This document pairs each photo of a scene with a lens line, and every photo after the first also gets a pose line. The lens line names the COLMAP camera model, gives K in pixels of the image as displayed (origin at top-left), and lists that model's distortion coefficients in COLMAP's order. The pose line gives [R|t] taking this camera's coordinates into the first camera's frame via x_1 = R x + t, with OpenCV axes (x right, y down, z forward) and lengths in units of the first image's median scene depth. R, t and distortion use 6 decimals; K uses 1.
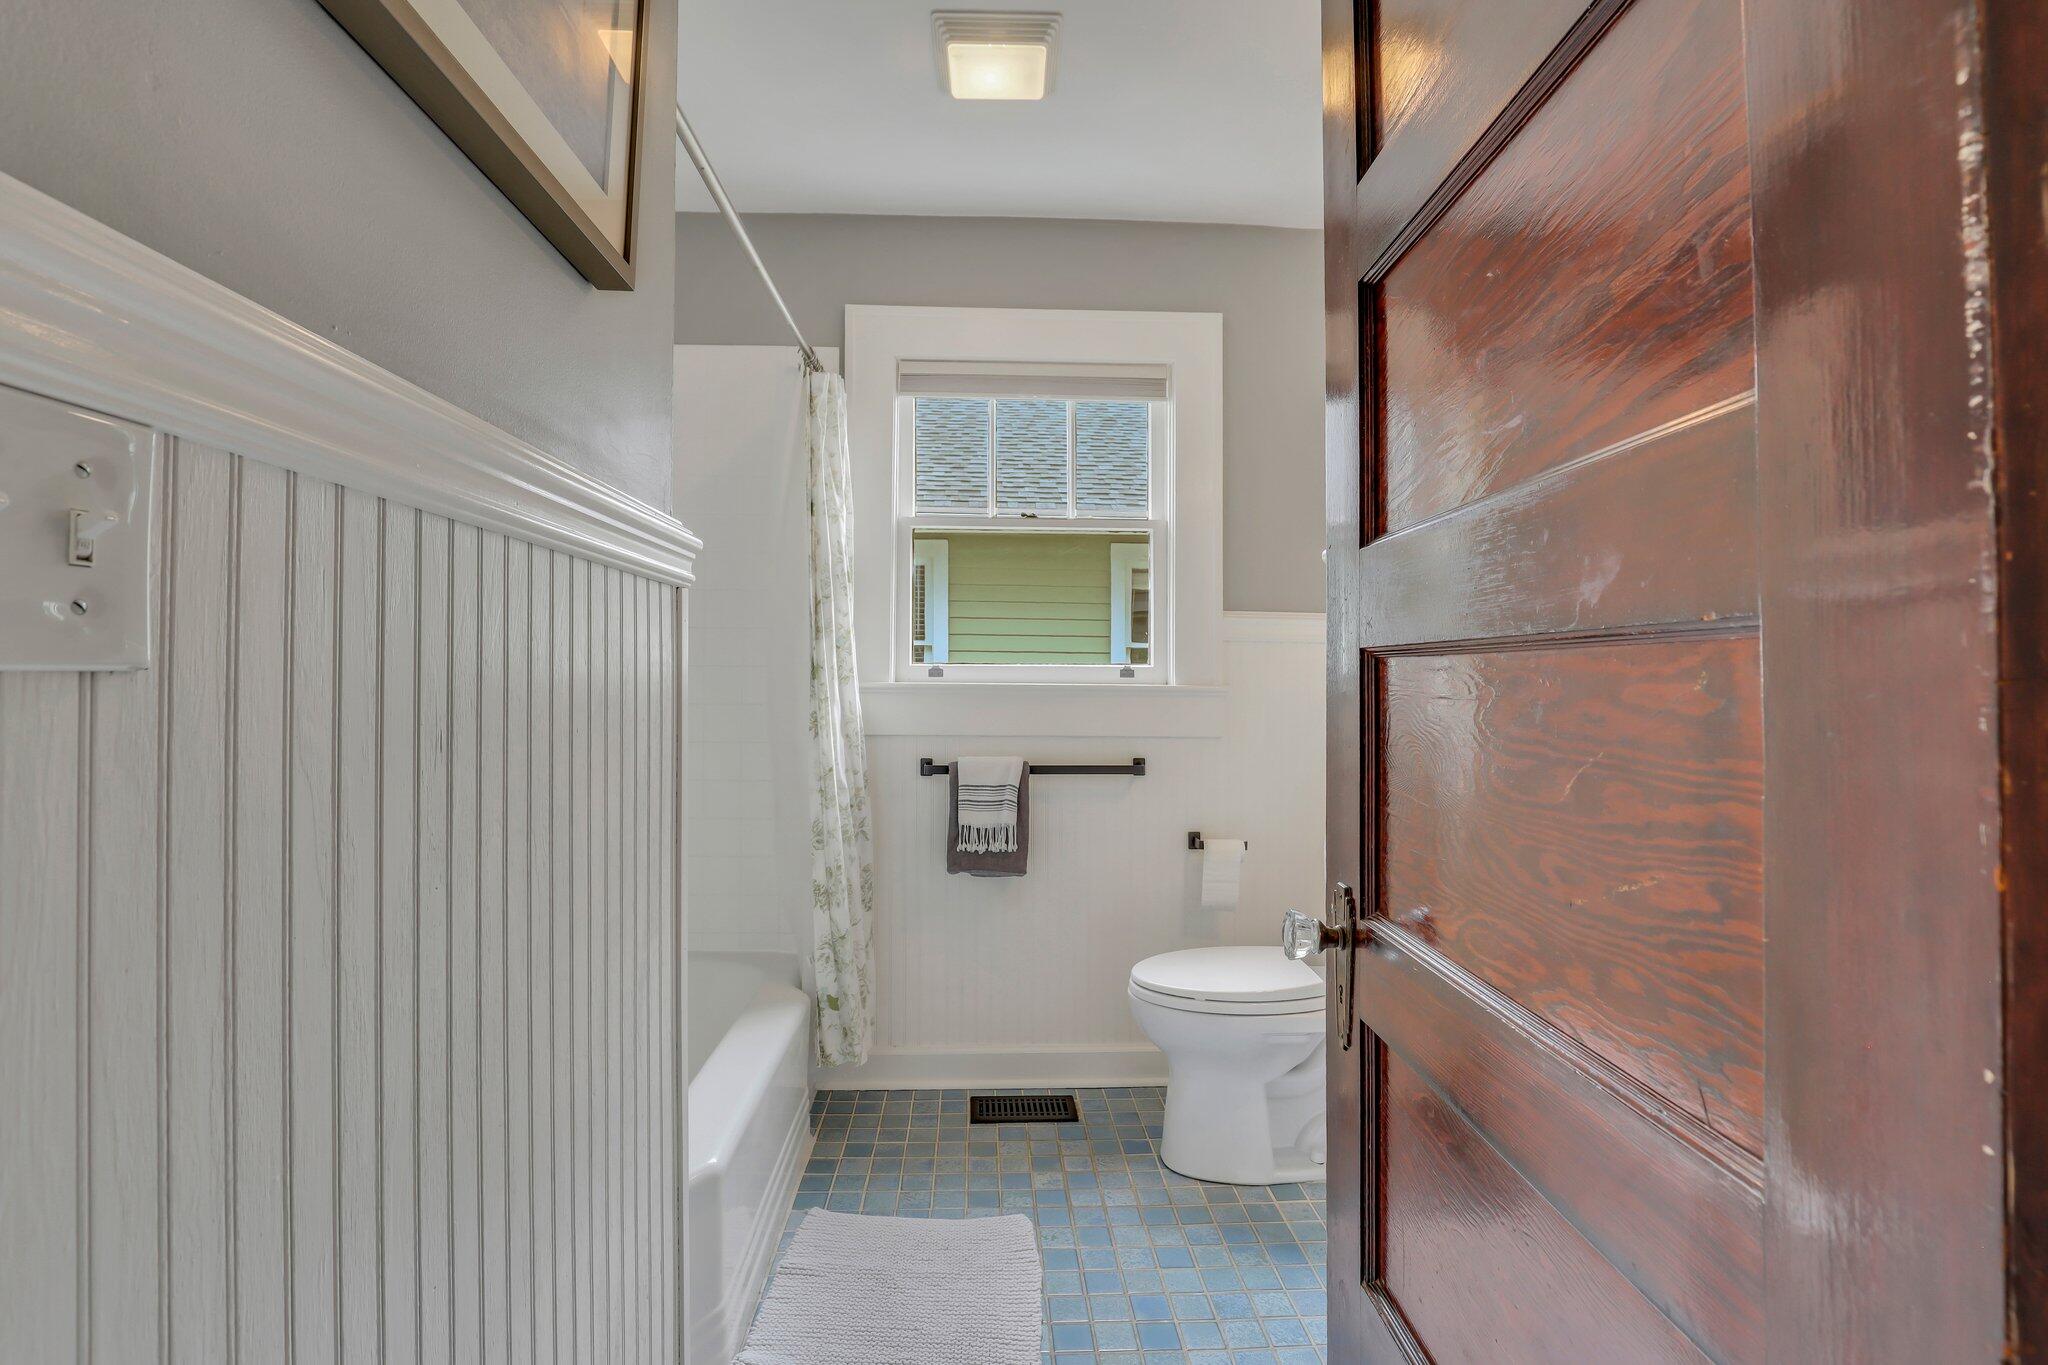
lens RADIAL K [[949.5, 0, 1024.0], [0, 949.5, 682.5], [0, 0, 1]] dist [-0.023041, 0.000258]
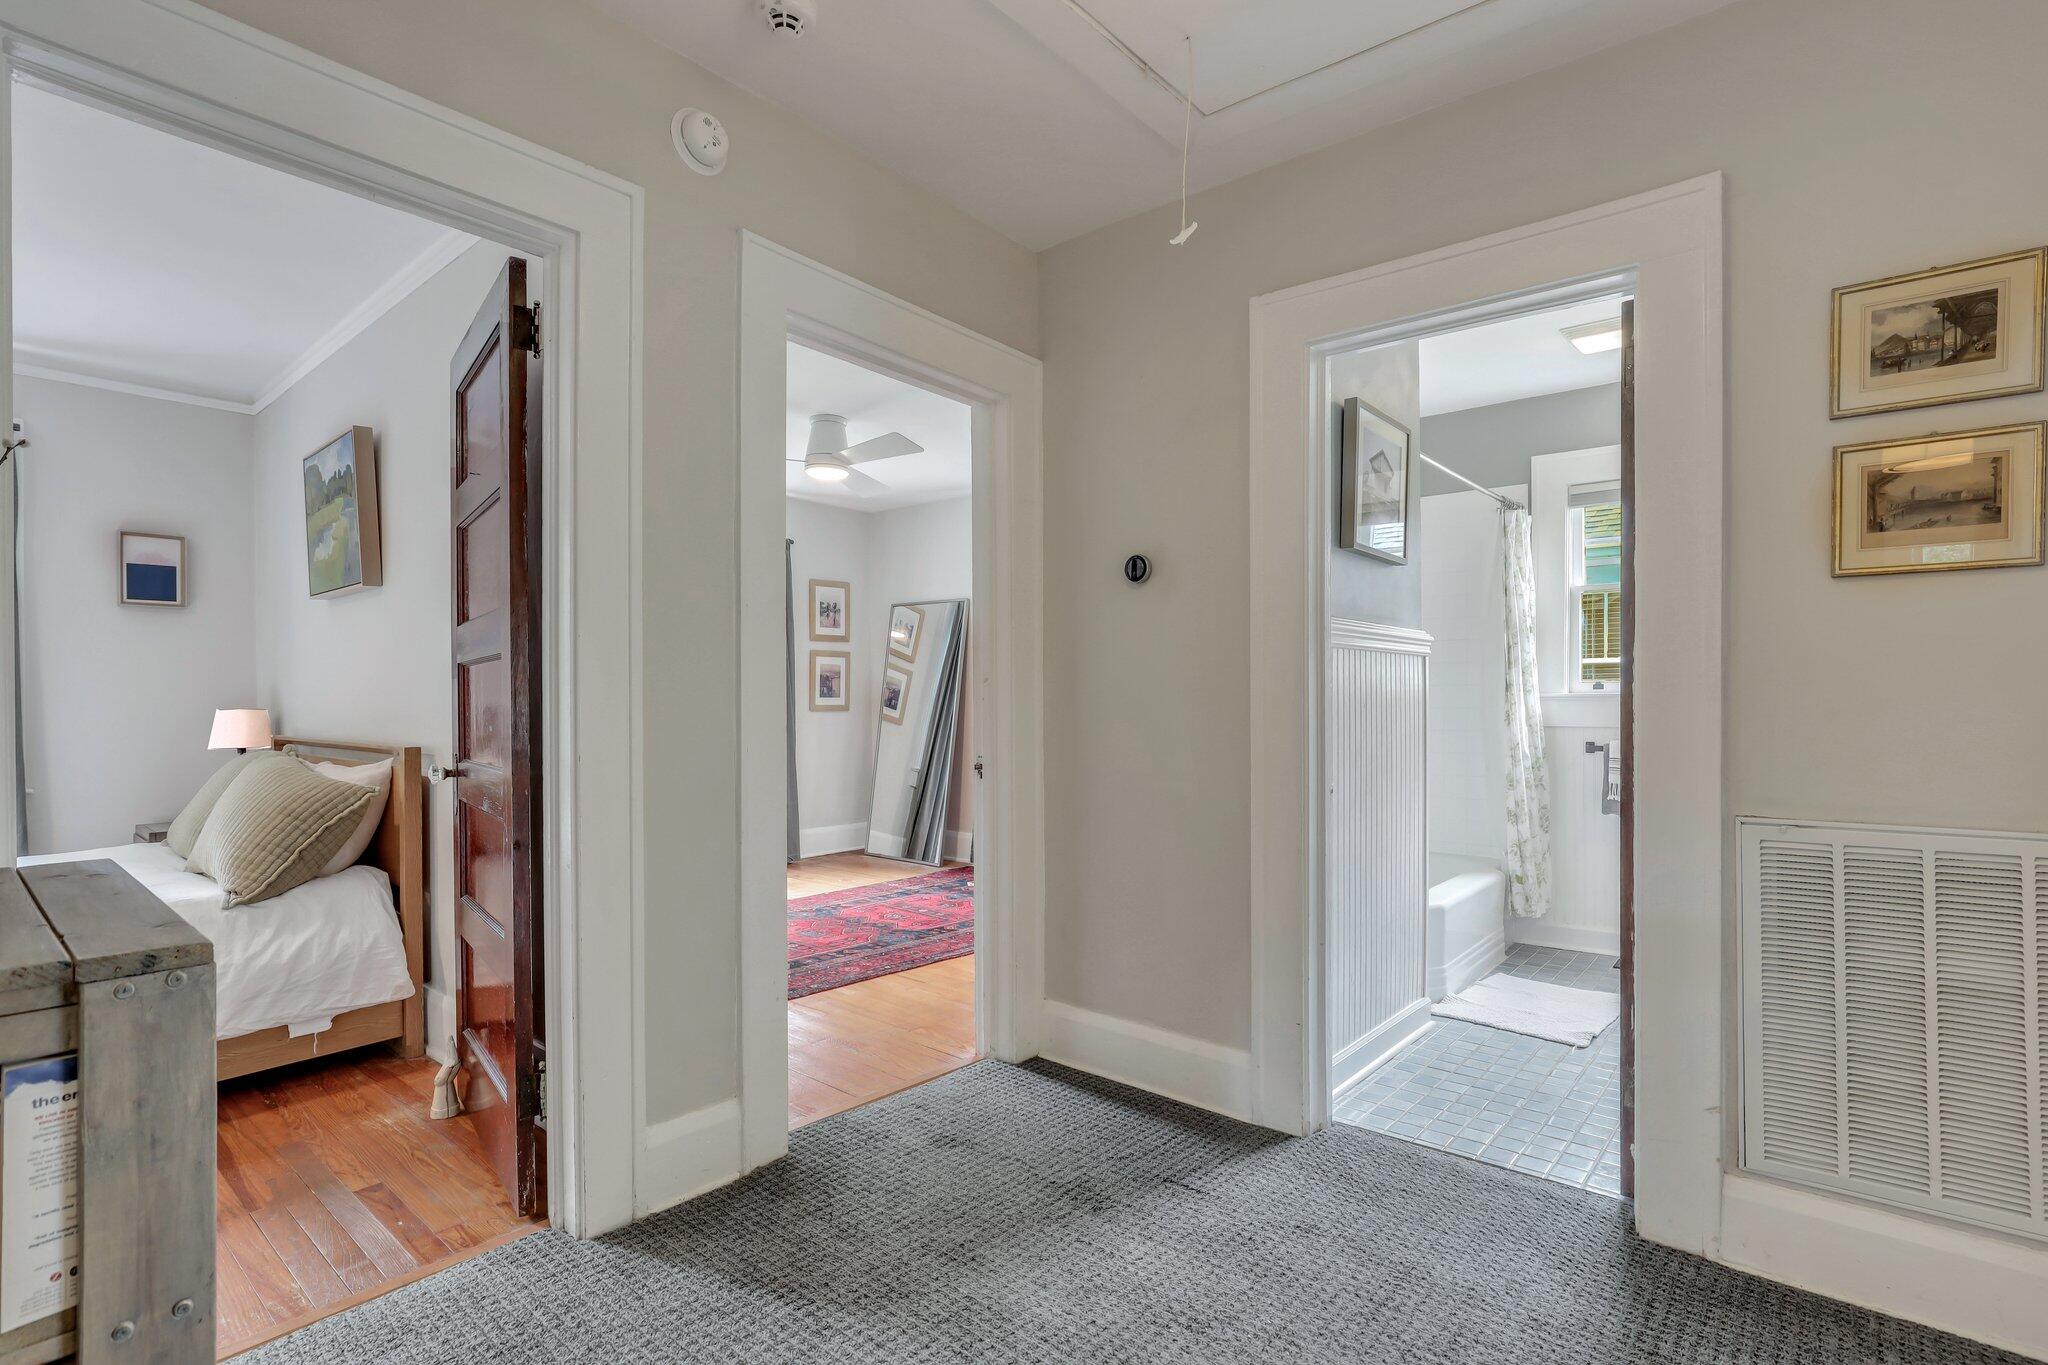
lens RADIAL K [[949.5, 0, 1024.0], [0, 949.5, 682.5], [0, 0, 1]] dist [-0.023041, 0.000258]
pose [[0.724373, -0.013885, -0.689269, 0.321145], [0.001558, 0.999828, -0.018503, 0.009748], [0.689407, 0.012329, 0.724270, -0.838505]]
